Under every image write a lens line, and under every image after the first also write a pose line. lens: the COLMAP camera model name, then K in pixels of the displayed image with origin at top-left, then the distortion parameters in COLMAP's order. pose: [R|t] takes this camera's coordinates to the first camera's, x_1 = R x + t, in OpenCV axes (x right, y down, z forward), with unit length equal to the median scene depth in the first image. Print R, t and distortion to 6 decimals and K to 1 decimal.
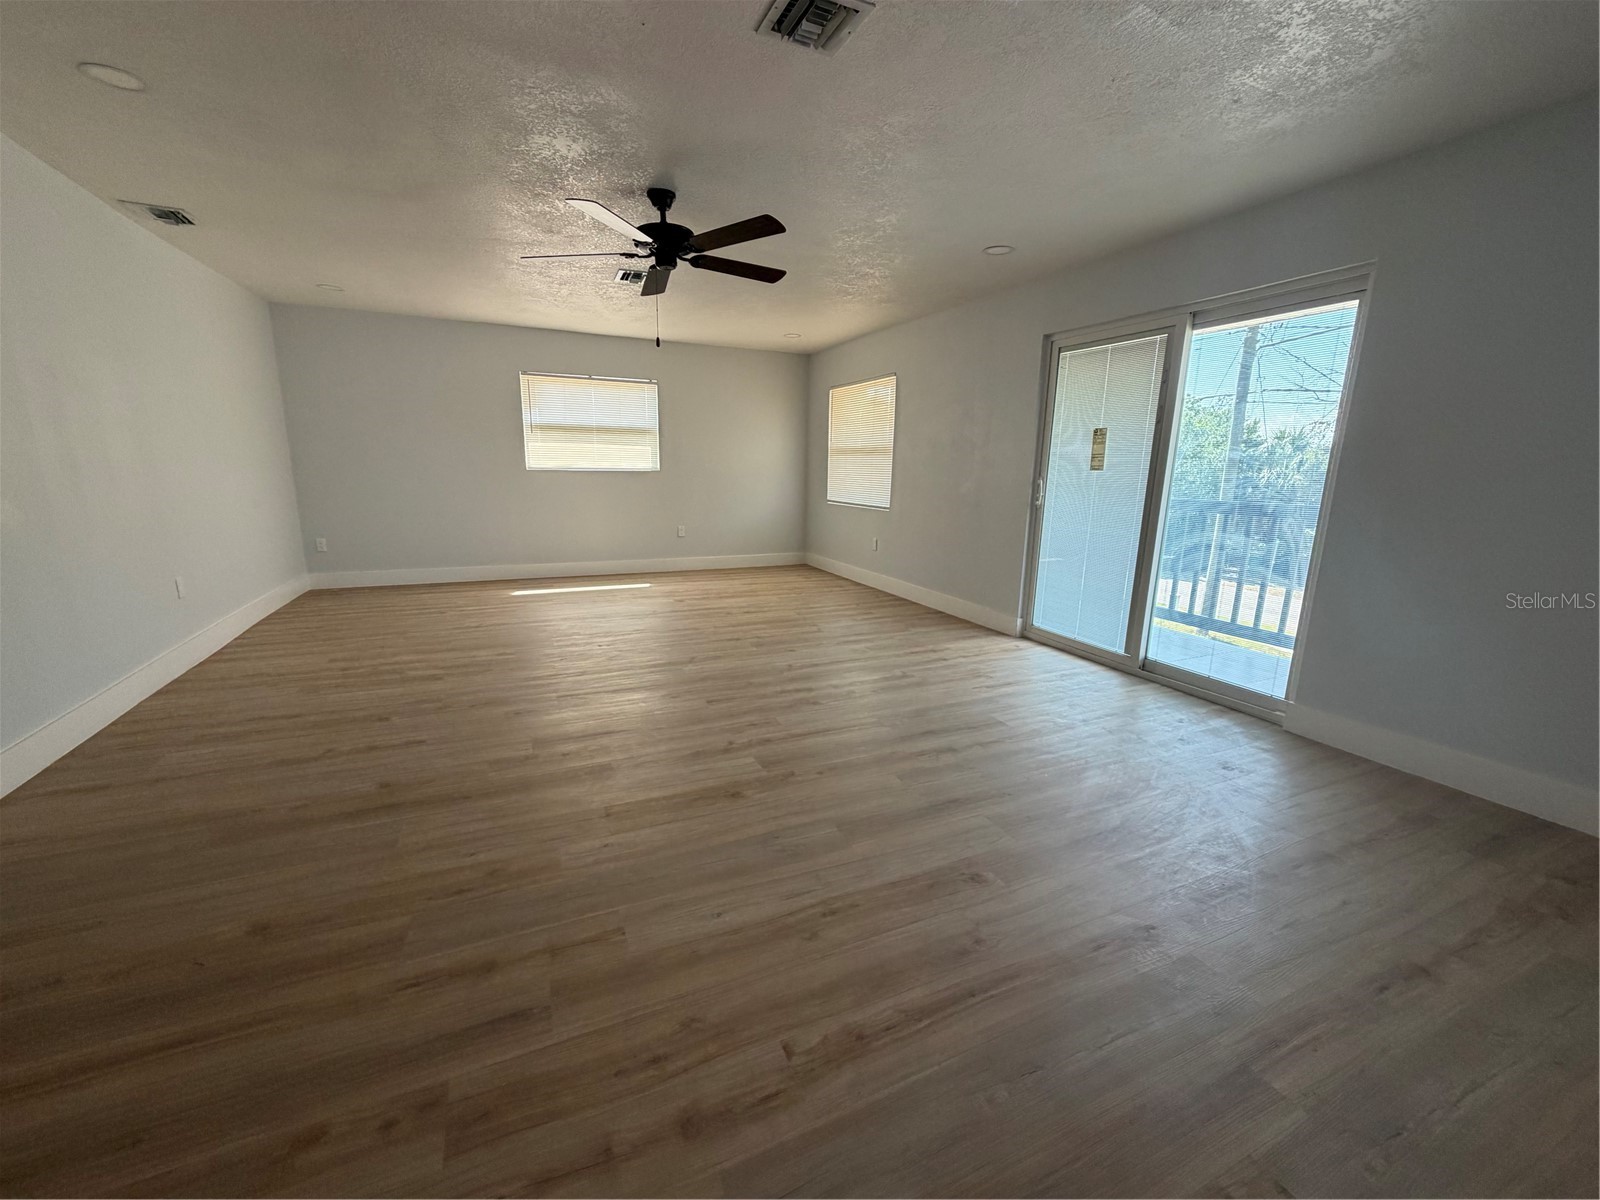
lens RADIAL K [[636.4, 0, 807.7], [0, 636.4, 599.1], [0, 0, 1]] dist [0.003116, 0.000361]
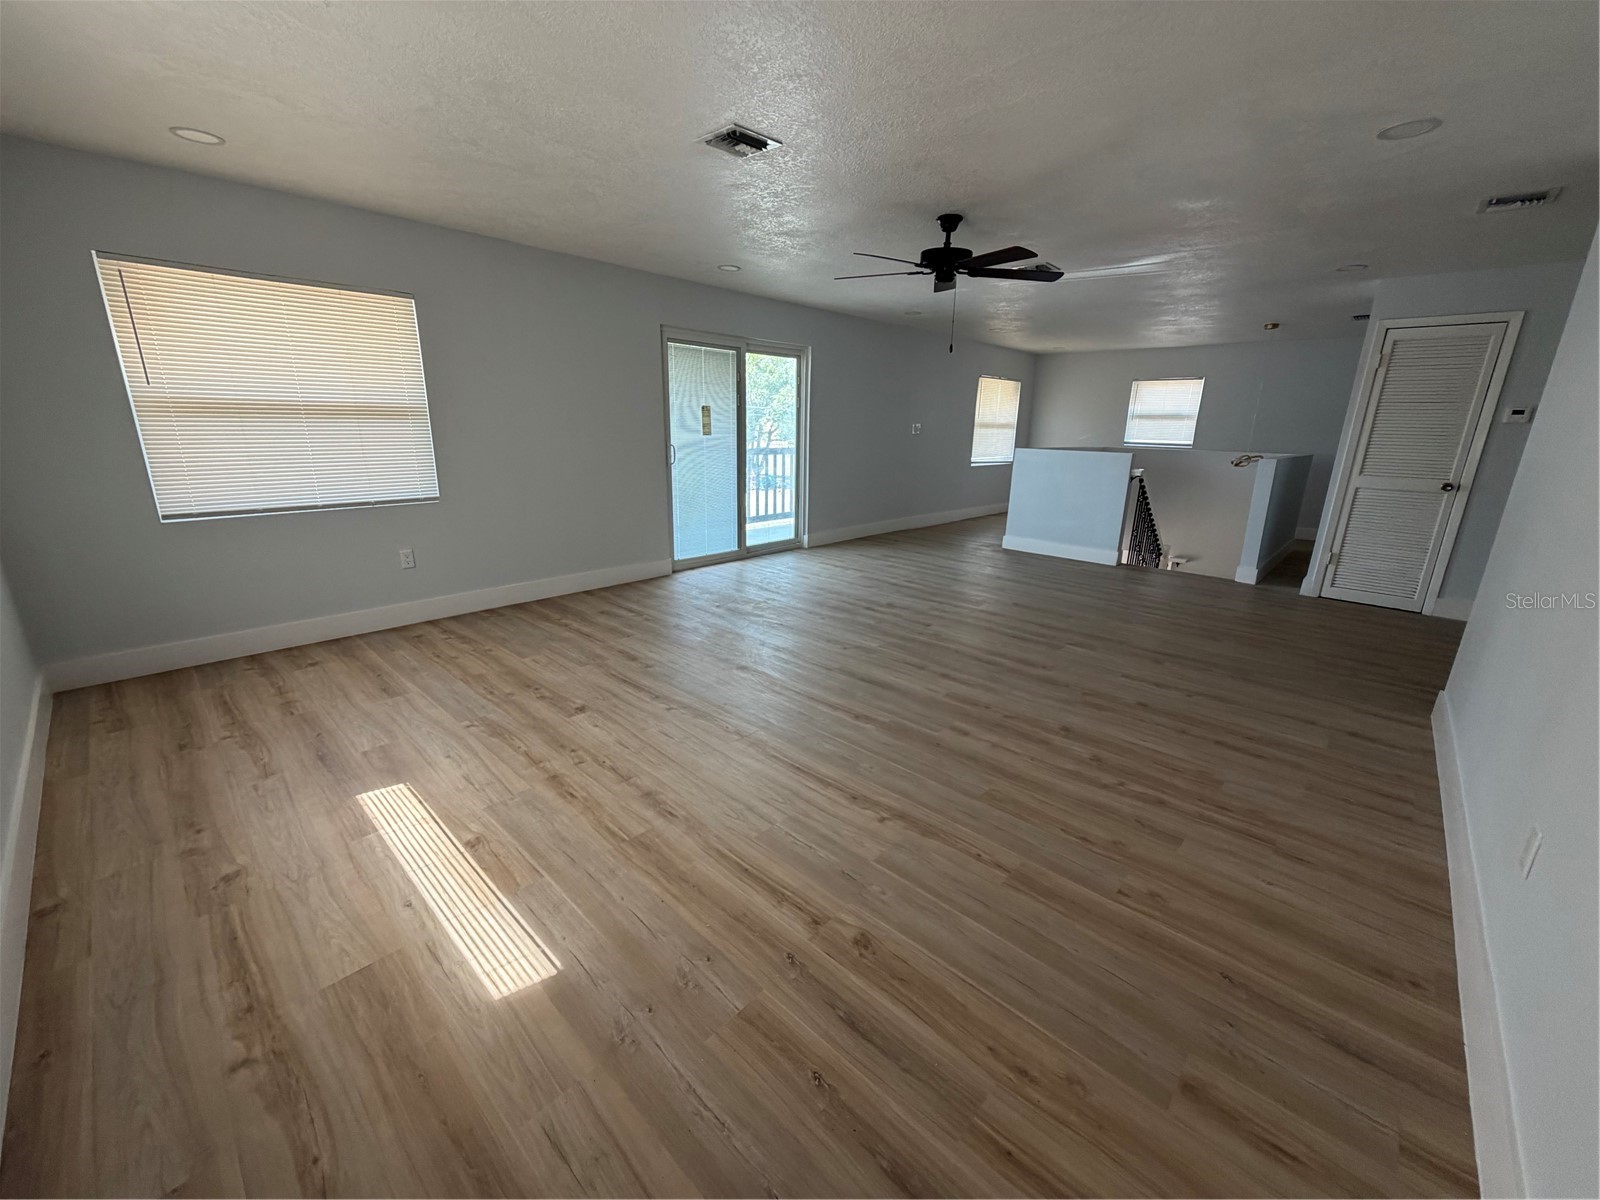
lens RADIAL K [[636.4, 0, 805.5], [0, 636.4, 603.6], [0, 0, 1]] dist [0.003116, 0.000361]
pose [[-0.384107, -0.282760, 0.878925, -1.073507], [0.162425, 0.916410, 0.365802, -0.366297], [-0.908890, 0.283266, -0.306072, 1.433368]]
